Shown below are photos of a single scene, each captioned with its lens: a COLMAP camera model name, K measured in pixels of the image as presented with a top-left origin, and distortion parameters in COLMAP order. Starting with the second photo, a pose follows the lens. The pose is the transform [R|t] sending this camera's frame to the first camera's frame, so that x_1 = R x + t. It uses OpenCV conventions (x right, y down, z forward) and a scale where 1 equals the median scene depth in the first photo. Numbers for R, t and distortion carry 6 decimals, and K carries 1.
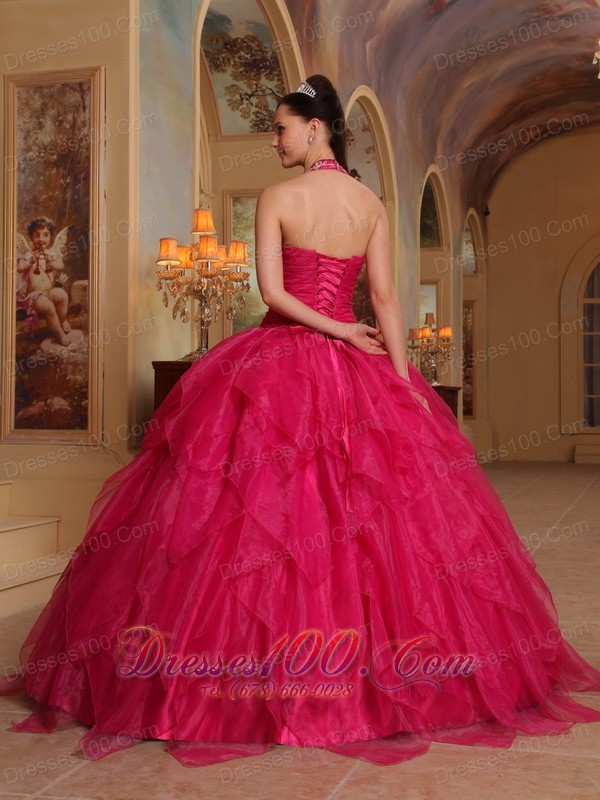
lens RADIAL K [[1108.5, 0, 302.0], [0, 1108.5, 378.4], [0, 0, 1]] dist [0.017543, 0.045992]
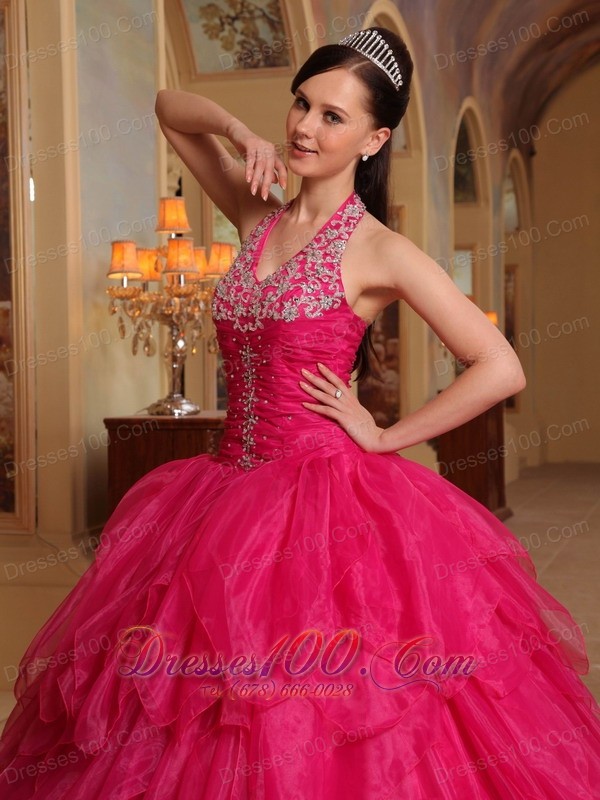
lens RADIAL K [[1314.8, 0, 300.0], [0, 1314.8, 400.0], [0, 0, 1]] dist [0.165834, 0.057492]
pose [[0.999912, -0.013278, 0.000584, -0.008534], [0.013239, 0.998944, 0.043990, -0.053015], [-0.001167, -0.043979, 0.999032, 0.133520]]
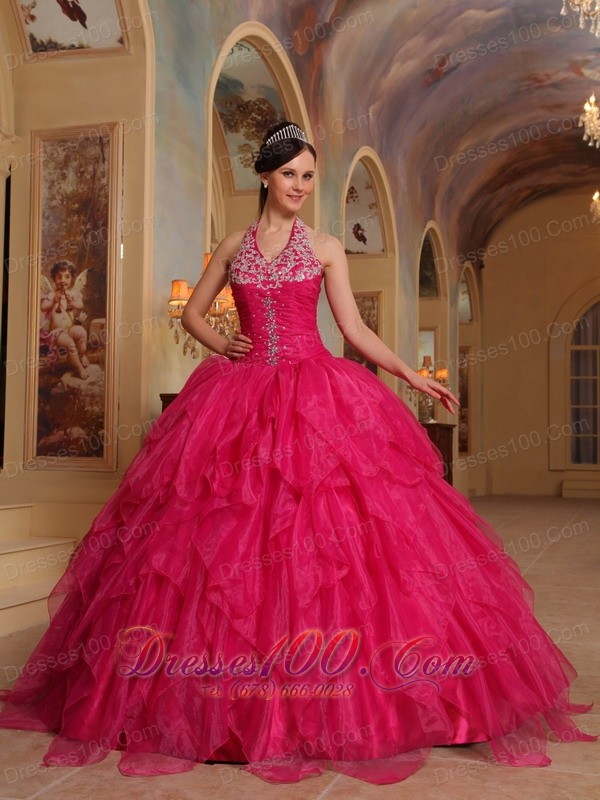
lens RADIAL K [[1008.4, 0, 288.7], [0, 1008.4, 399.6], [0, 0, 1]] dist [0.013361, 0.053437]
pose [[0.999657, 0.007144, -0.025192, 0.009532], [-0.007623, 0.999791, -0.018966, 0.006649], [0.025051, 0.019151, 0.999503, 0.021433]]
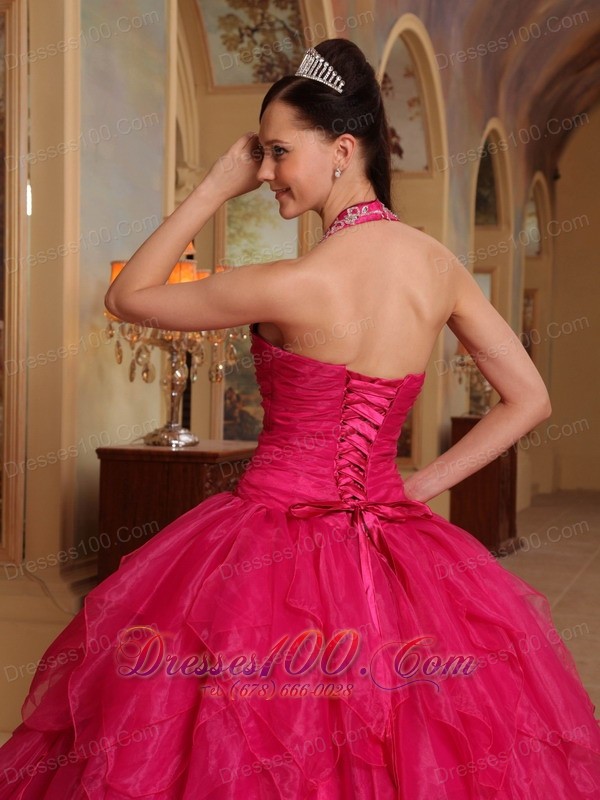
lens RADIAL K [[1303.9, 0, 300.2], [0, 1303.9, 437.9], [0, 0, 1]] dist [0.147748, -0.004023]
pose [[0.999741, 0.020023, -0.010840, -0.002370], [-0.019308, 0.997856, 0.062538, -0.062319], [0.012069, -0.062312, 0.997984, 0.176887]]
